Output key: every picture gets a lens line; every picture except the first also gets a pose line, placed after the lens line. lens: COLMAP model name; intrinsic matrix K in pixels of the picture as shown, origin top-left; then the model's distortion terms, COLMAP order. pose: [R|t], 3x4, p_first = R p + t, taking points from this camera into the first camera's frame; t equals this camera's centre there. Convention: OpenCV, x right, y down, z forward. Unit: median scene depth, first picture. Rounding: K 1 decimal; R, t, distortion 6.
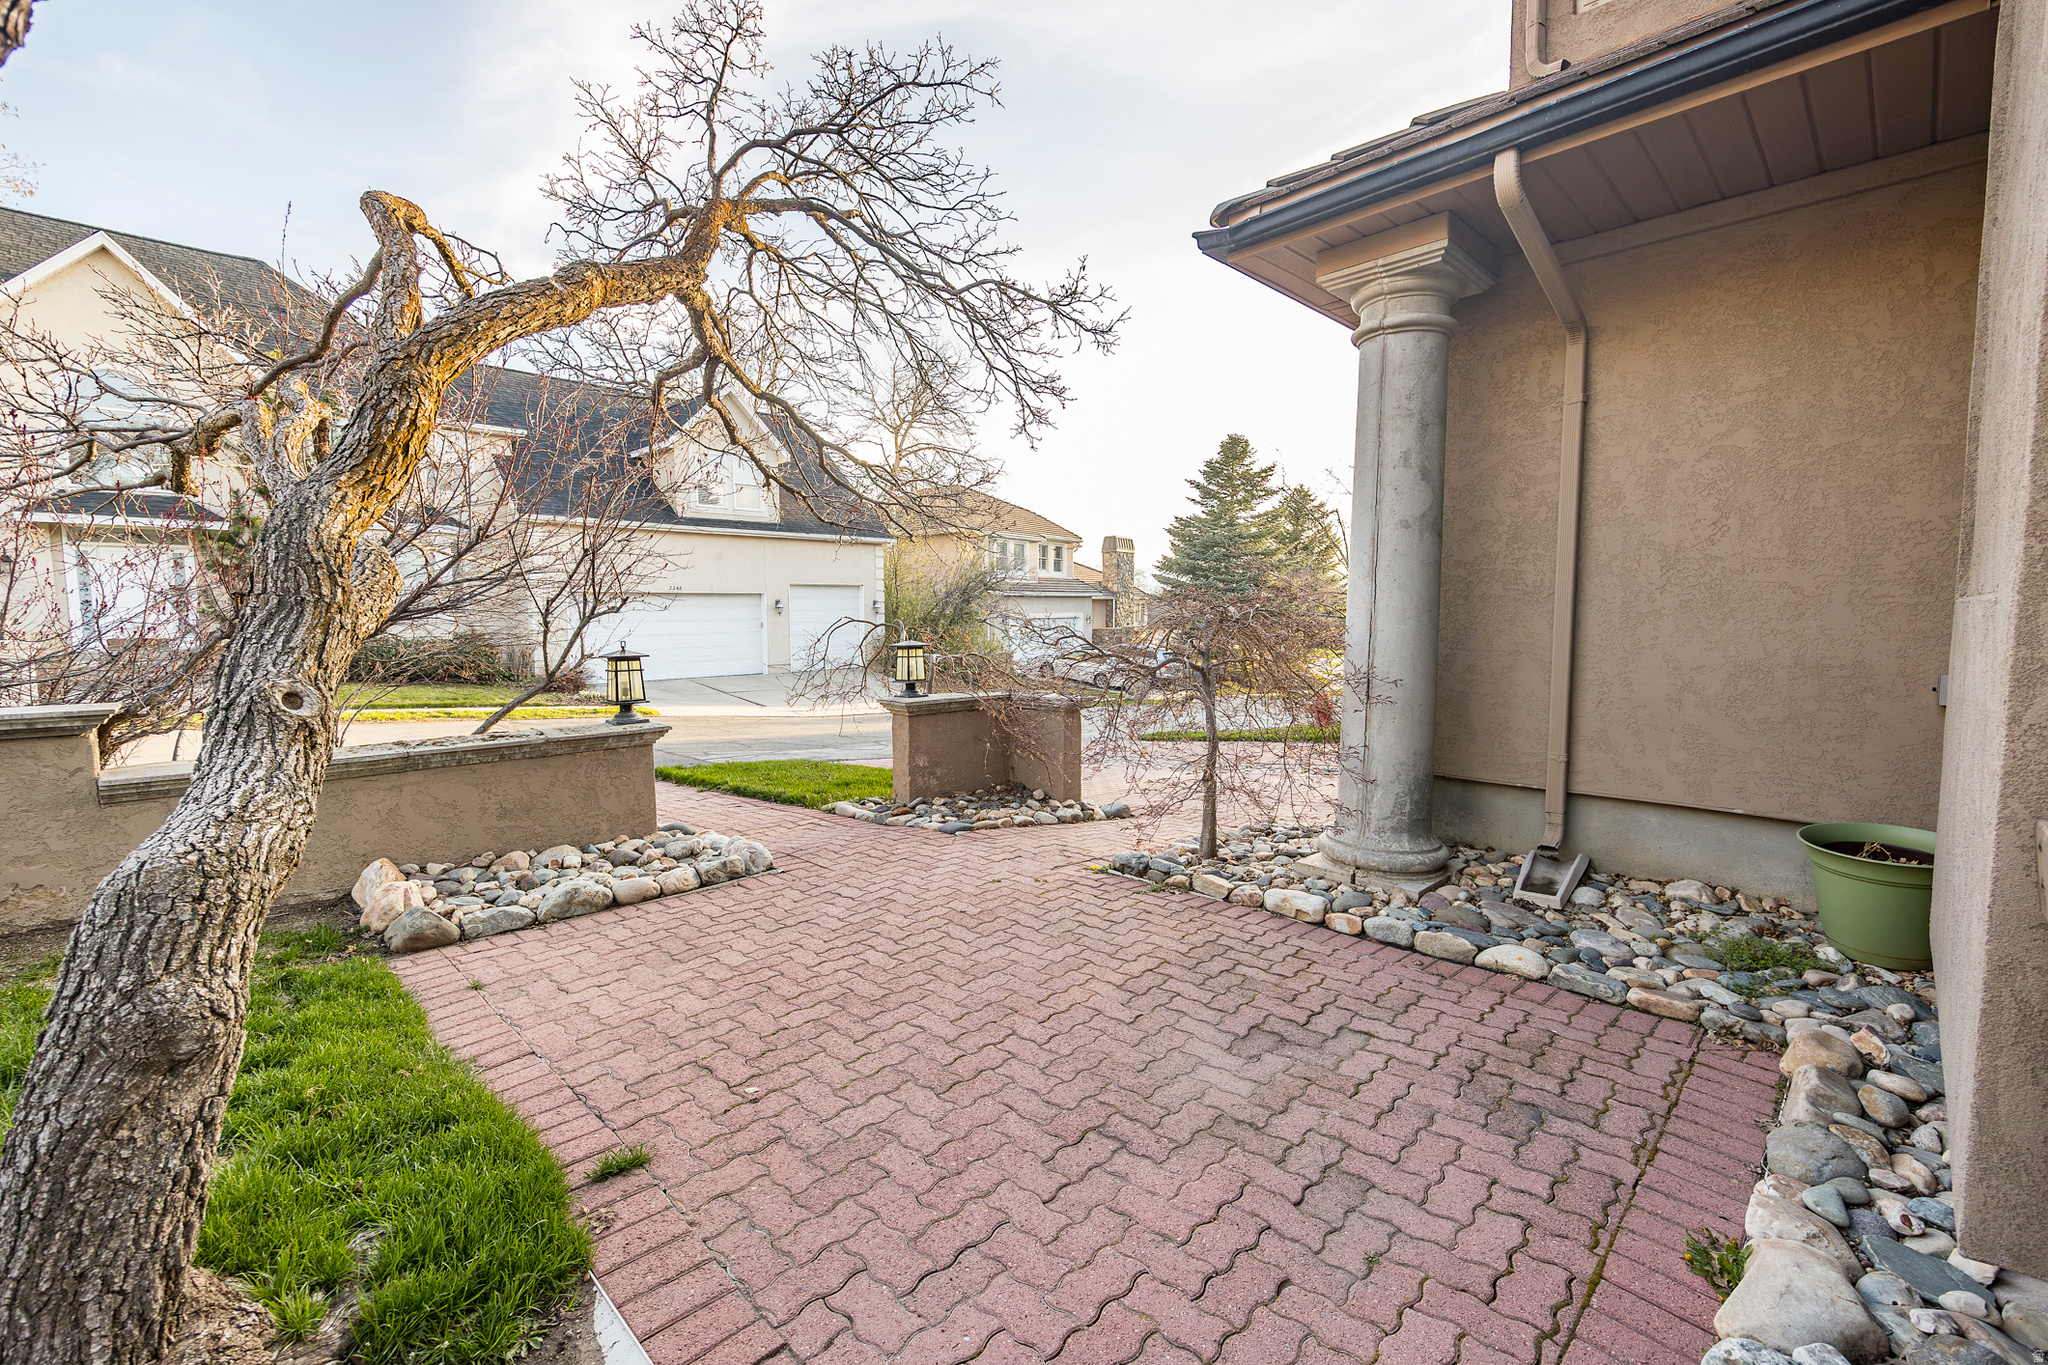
lens RADIAL K [[828.2, 0, 1024.0], [0, 828.2, 682.5], [0, 0, 1]] dist [-0.000572, 0.000103]
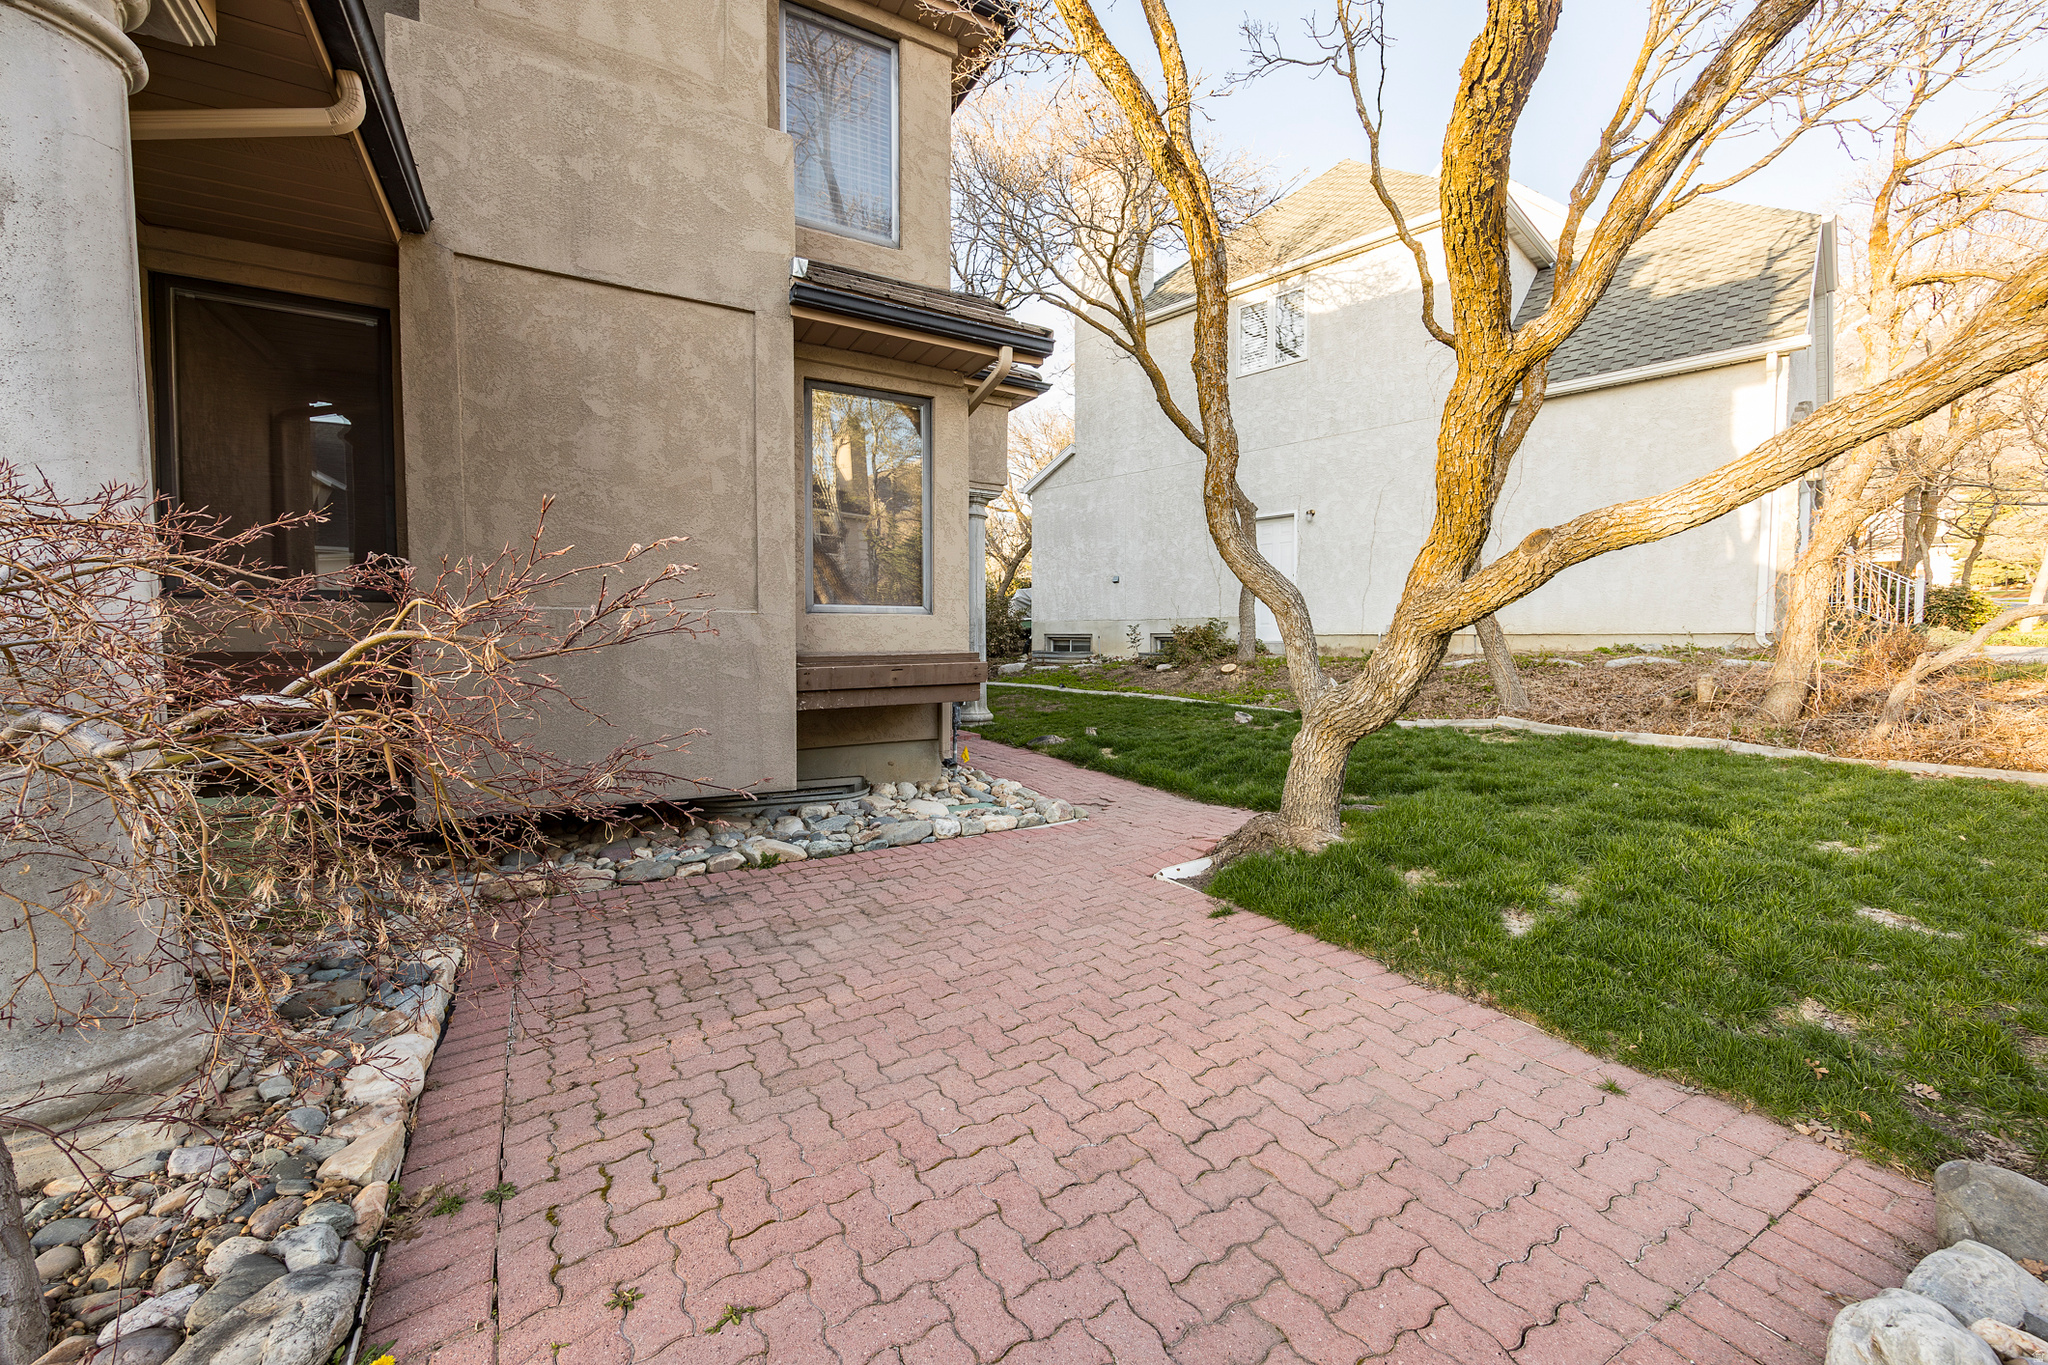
lens RADIAL K [[828.2, 0, 1024.0], [0, 828.2, 682.5], [0, 0, 1]] dist [-0.000572, 0.000103]
pose [[-0.966709, -0.001515, 0.255873, -0.348600], [0.033868, 0.990426, 0.133823, -0.106131], [-0.253626, 0.138034, -0.957403, 1.805192]]
